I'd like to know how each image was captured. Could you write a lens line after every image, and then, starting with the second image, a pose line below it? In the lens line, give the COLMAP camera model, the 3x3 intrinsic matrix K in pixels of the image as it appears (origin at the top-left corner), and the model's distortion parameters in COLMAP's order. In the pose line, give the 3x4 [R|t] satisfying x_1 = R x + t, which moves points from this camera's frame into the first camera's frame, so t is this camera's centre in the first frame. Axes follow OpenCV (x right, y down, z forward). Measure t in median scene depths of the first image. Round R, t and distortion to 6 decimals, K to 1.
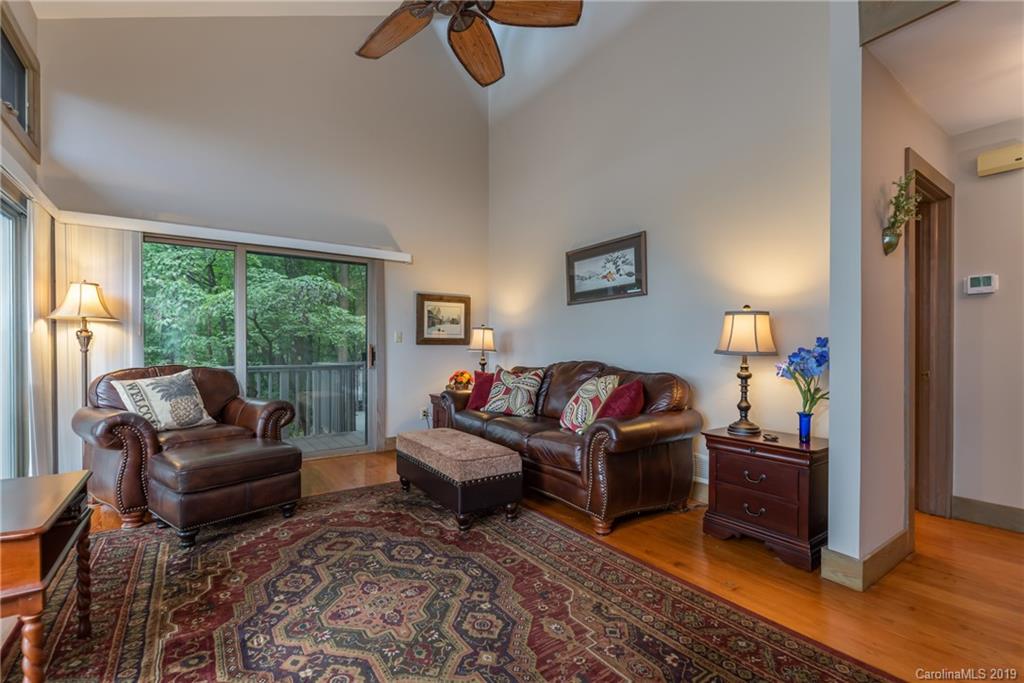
lens RADIAL K [[447.1, 0, 515.4], [0, 447.1, 349.0], [0, 0, 1]] dist [-0.001668, -0.001642]
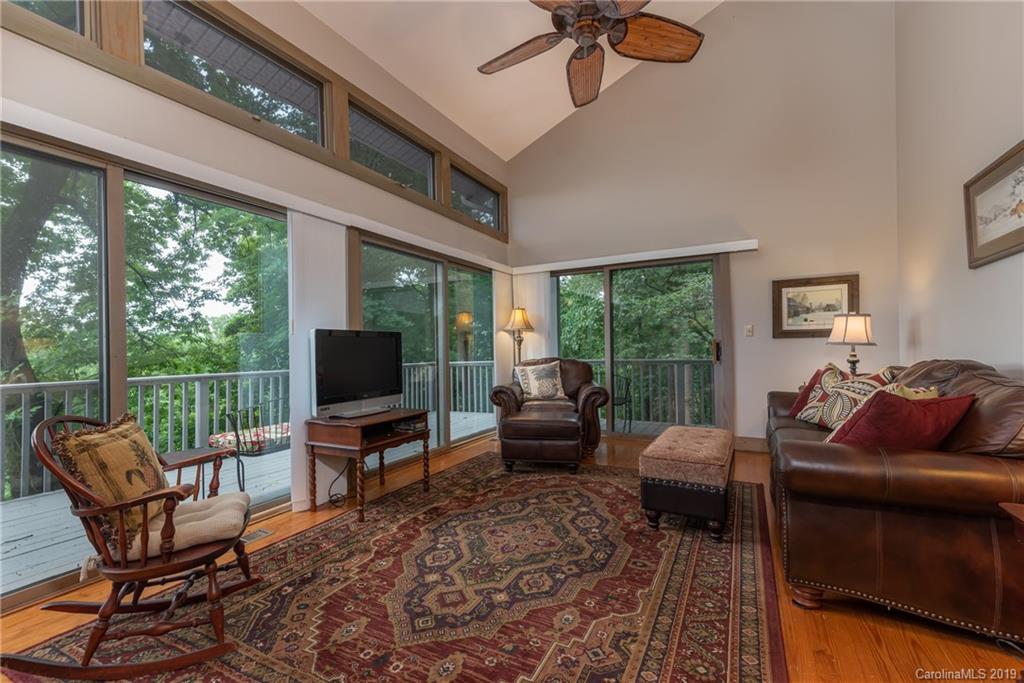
lens RADIAL K [[438.8, 0, 522.6], [0, 438.8, 343.3], [0, 0, 1]] dist [0.006519, 0.000404]
pose [[0.461412, -0.015714, -0.887047, 0.676002], [0.015726, 0.999831, -0.009532, 0.000874], [0.887047, -0.009551, 0.461581, 0.319135]]
